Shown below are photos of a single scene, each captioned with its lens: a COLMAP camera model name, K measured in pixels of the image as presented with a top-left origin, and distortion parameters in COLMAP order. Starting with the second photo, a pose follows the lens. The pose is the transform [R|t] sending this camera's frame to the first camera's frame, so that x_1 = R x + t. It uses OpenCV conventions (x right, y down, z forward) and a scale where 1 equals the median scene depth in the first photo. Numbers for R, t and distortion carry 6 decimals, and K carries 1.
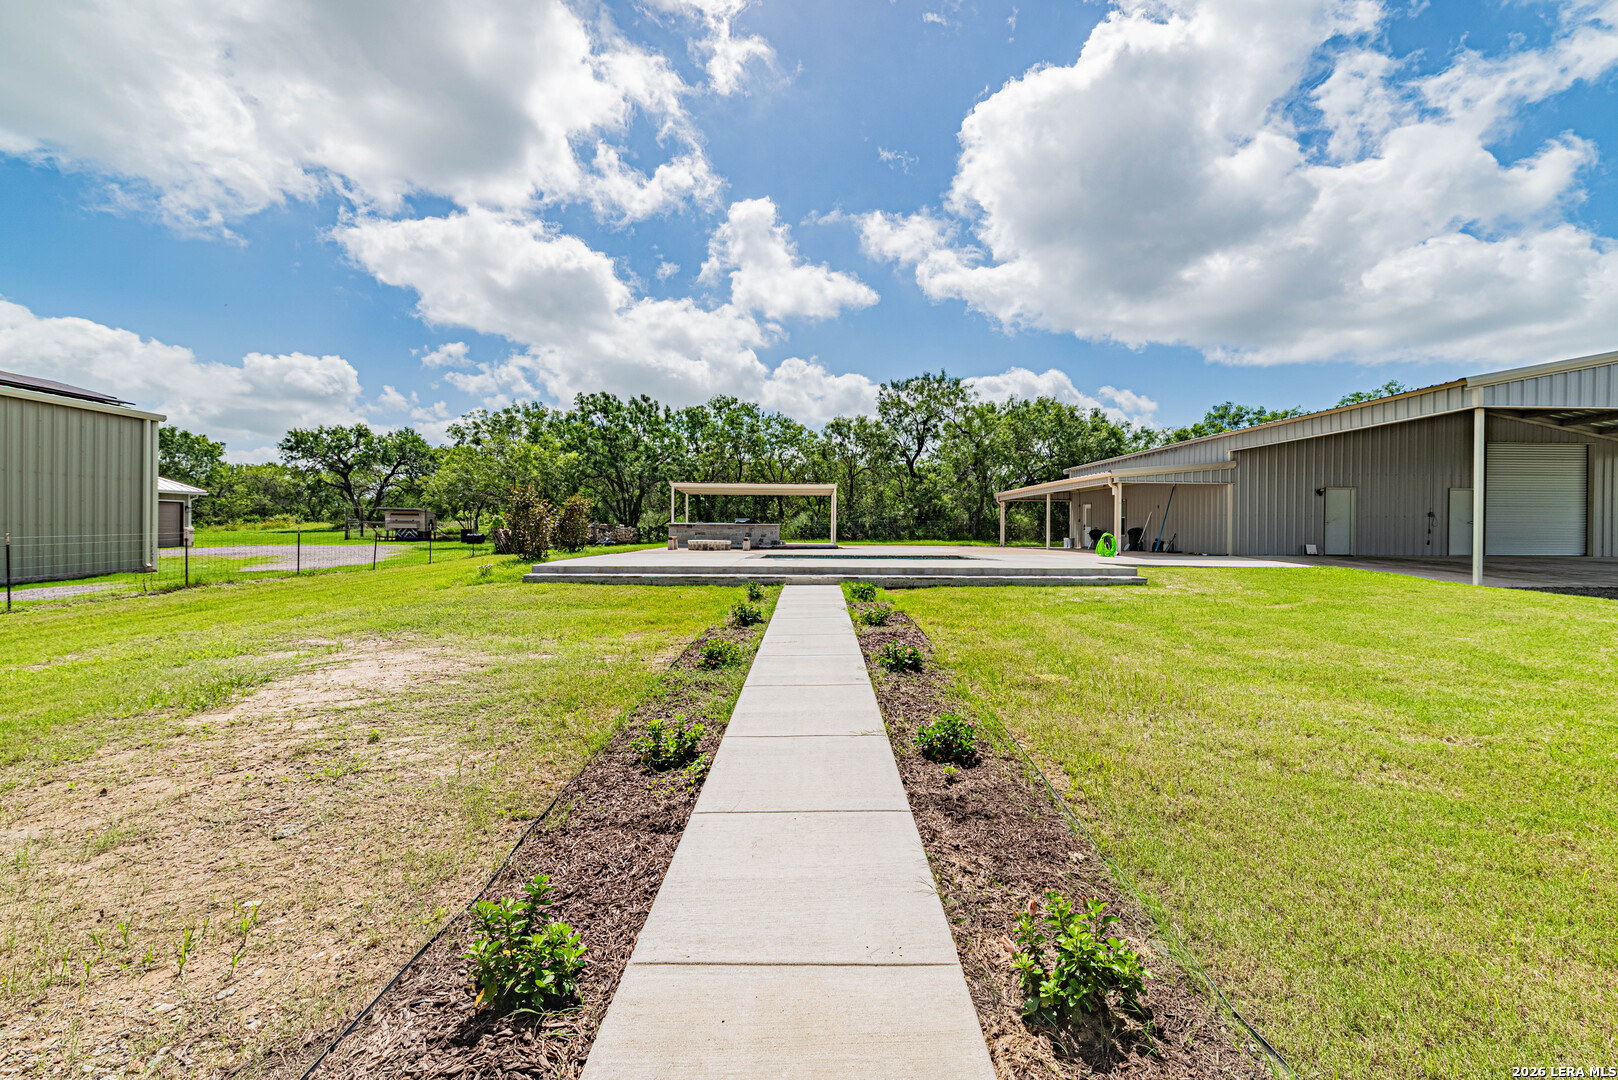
lens RADIAL K [[642.3, 0, 812.5], [0, 642.3, 533.7], [0, 0, 1]] dist [-0.007753, -0.000336]
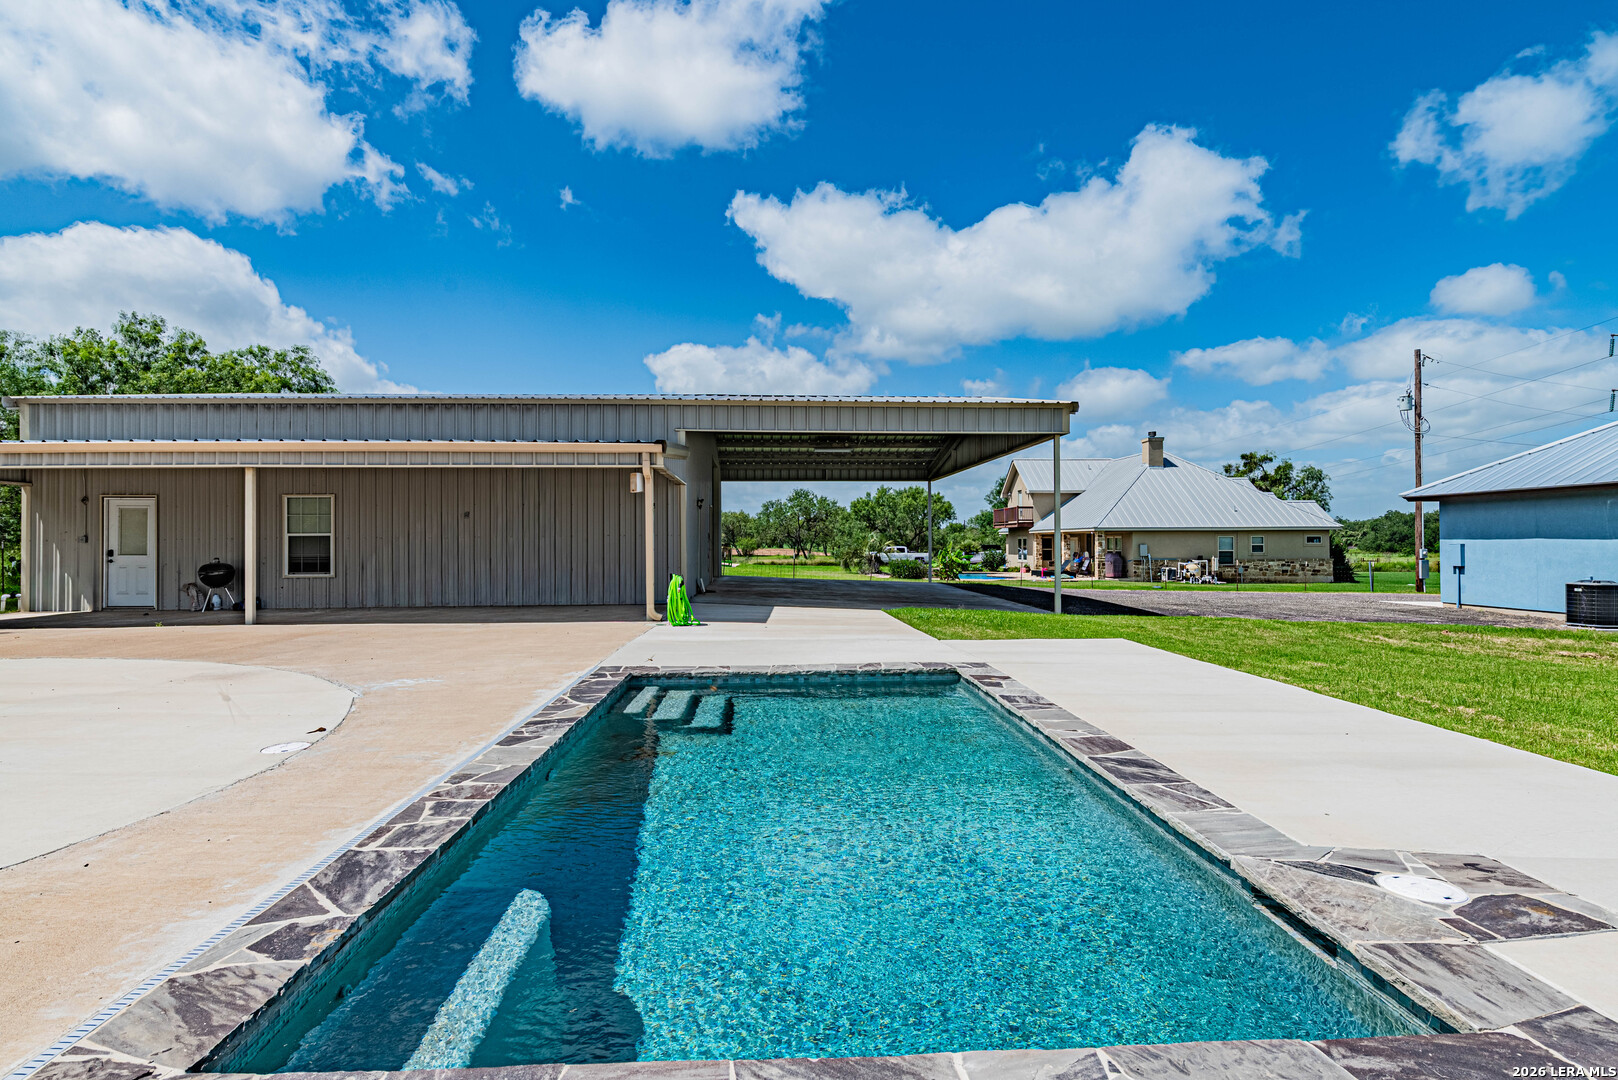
lens RADIAL K [[861.3, 0, 817.7], [0, 861.3, 530.6], [0, 0, 1]] dist [-0.003152, -0.002197]
pose [[-0.046575, 0.008536, 0.998878, -0.084622], [0.009219, 0.999925, -0.008115, -0.013328], [-0.998872, 0.008831, -0.046651, 0.457874]]
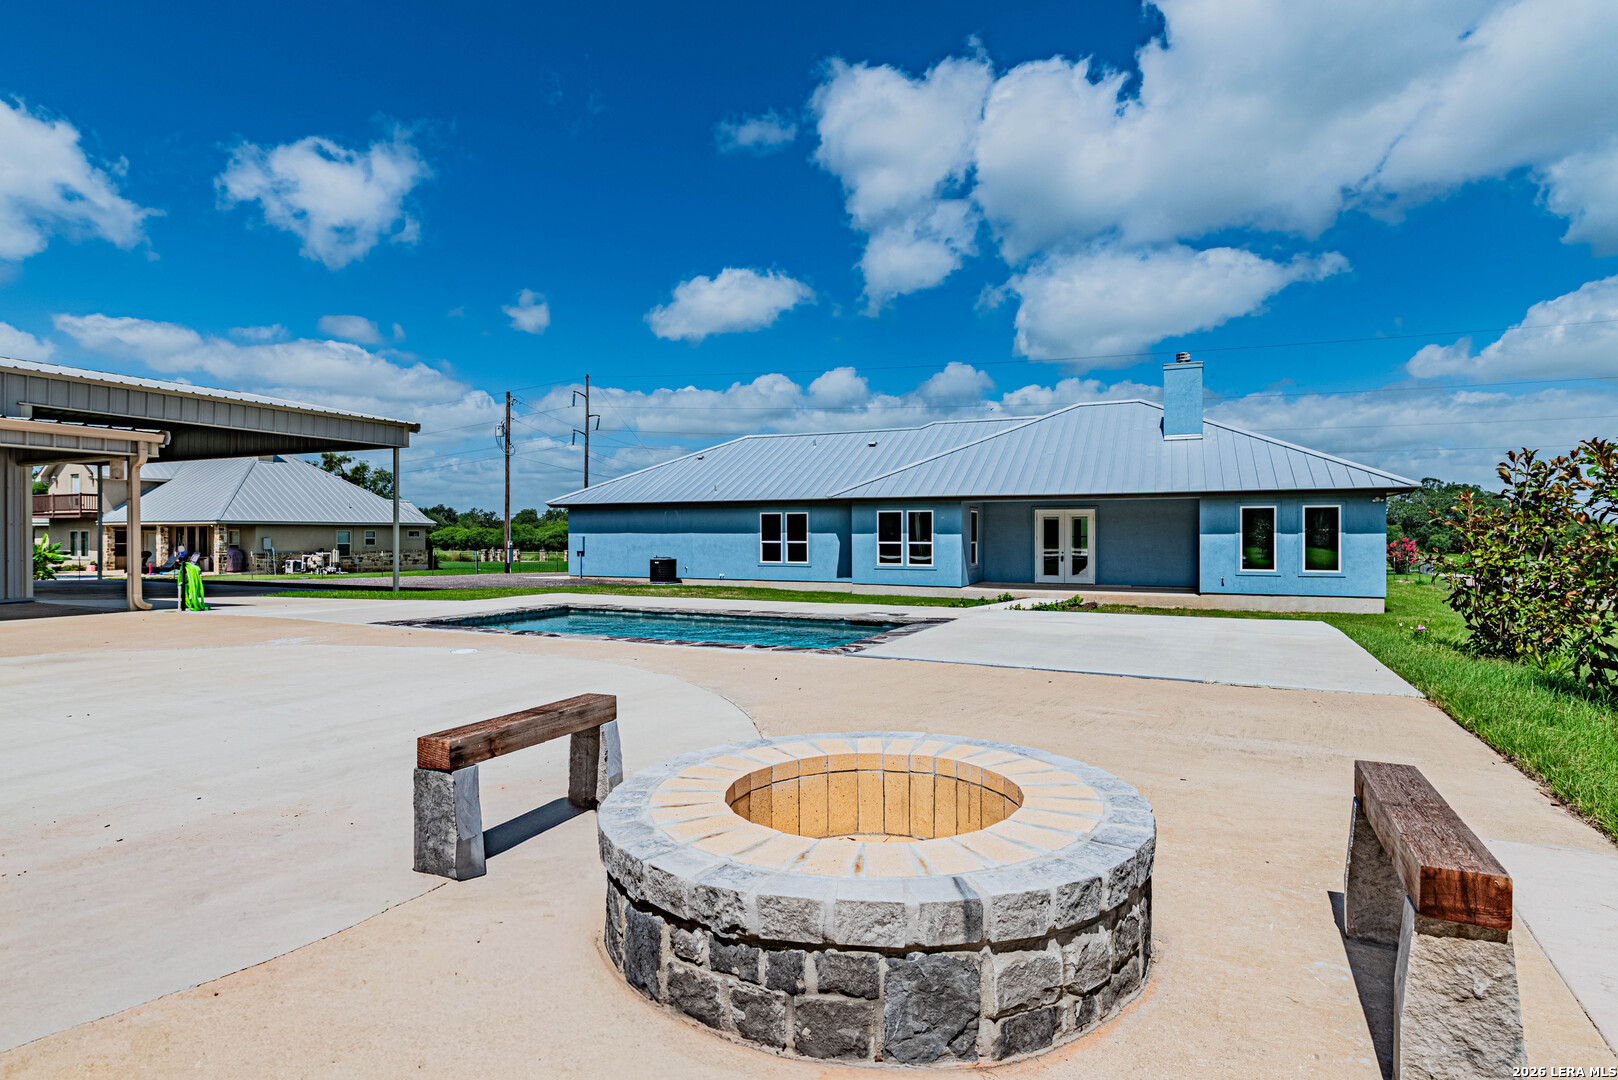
lens RADIAL K [[861.3, 0, 813.9], [0, 861.3, 532.5], [0, 0, 1]] dist [-0.003152, -0.002197]
pose [[-0.901270, -0.003124, 0.433248, -0.124067], [-0.001360, 0.999989, 0.004382, -0.013541], [-0.433257, 0.003360, -0.901264, 0.682859]]
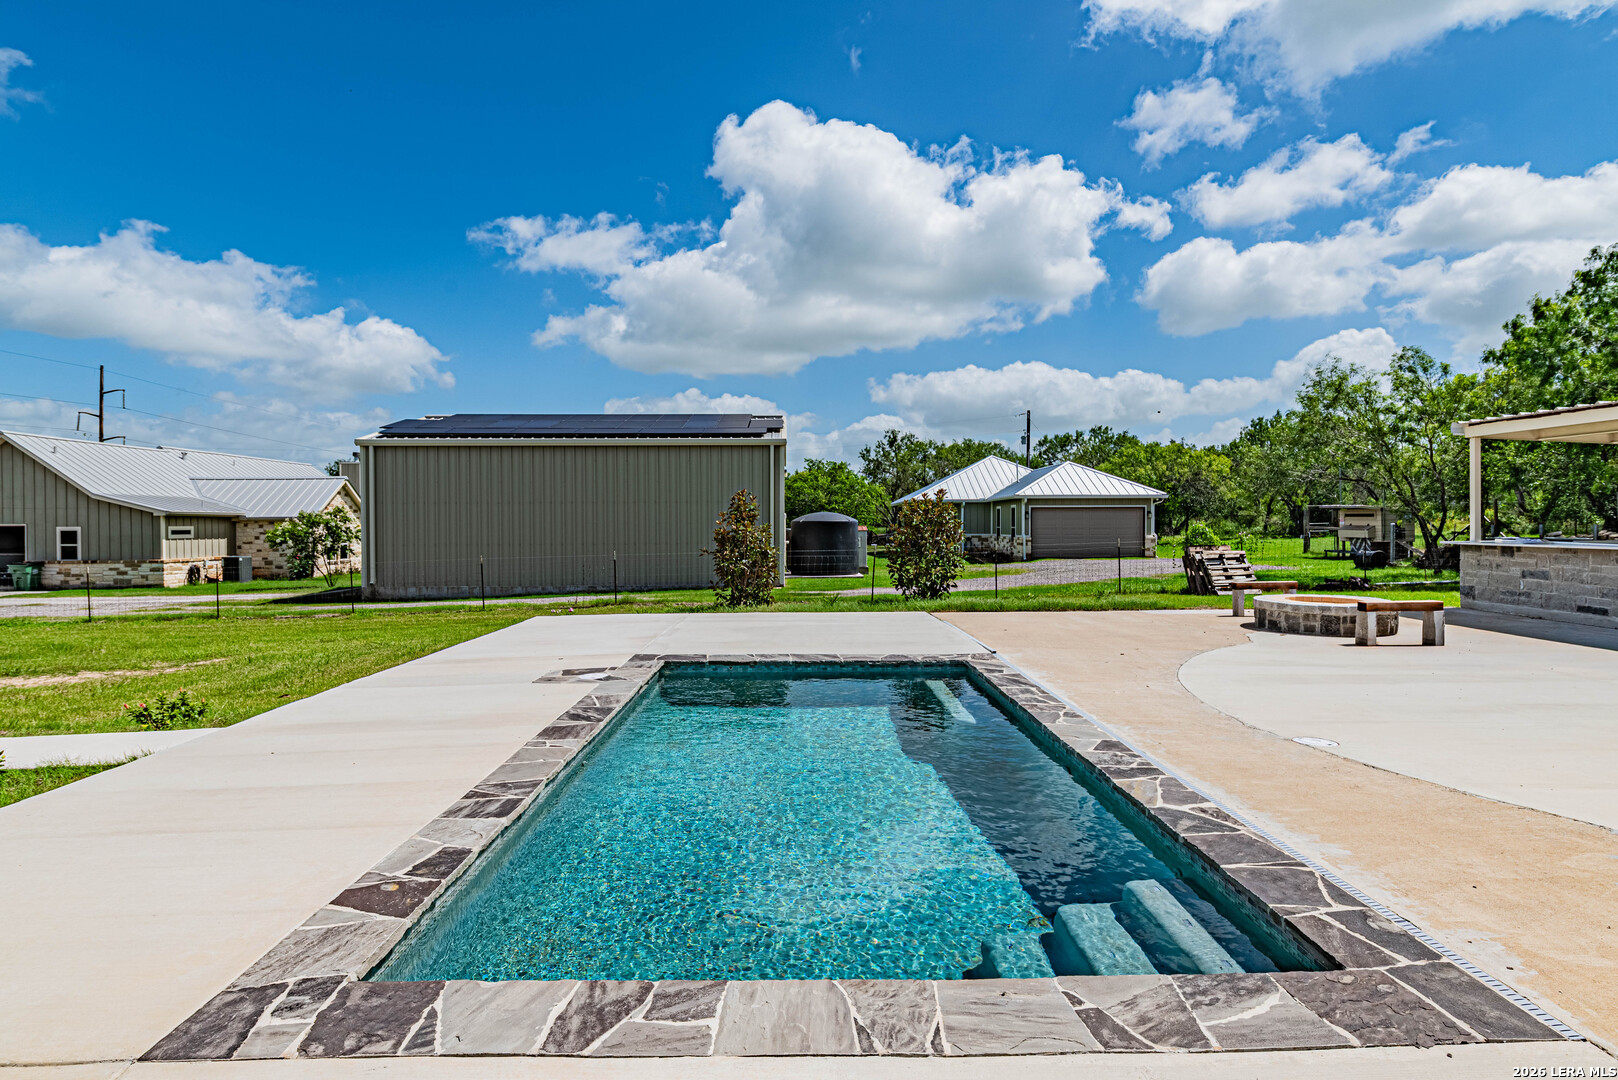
lens RADIAL K [[861.3, 0, 813.9], [0, 861.3, 516.2], [0, 0, 1]] dist [-0.003152, -0.002197]
pose [[0.017641, -0.014358, -0.999741, 0.175246], [-0.001101, 0.999896, -0.014380, -0.016293], [0.999844, 0.001355, 0.017623, 0.449891]]
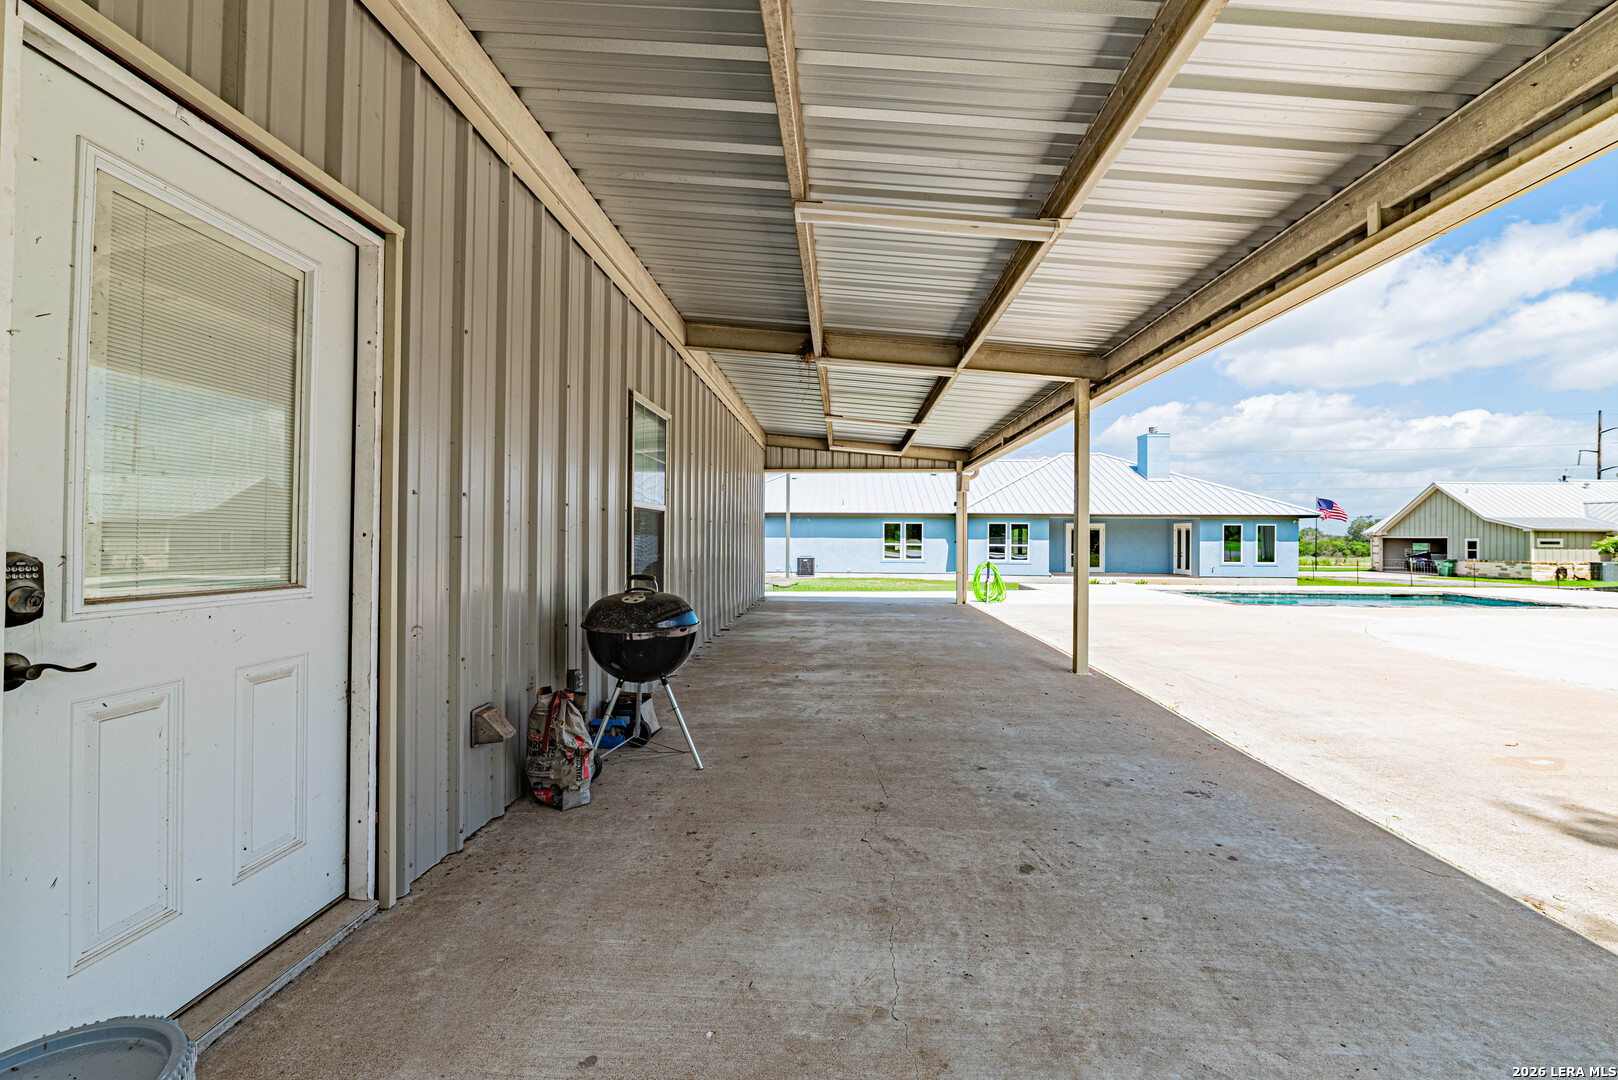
lens RADIAL K [[656.9, 0, 809.9], [0, 656.9, 526.3], [0, 0, 1]] dist [-0.008719, -0.000307]
pose [[-0.997905, -0.011659, 0.063635, 0.284804], [-0.012317, 0.999875, -0.009954, -0.013708], [-0.063511, -0.010717, -0.997924, 0.792909]]
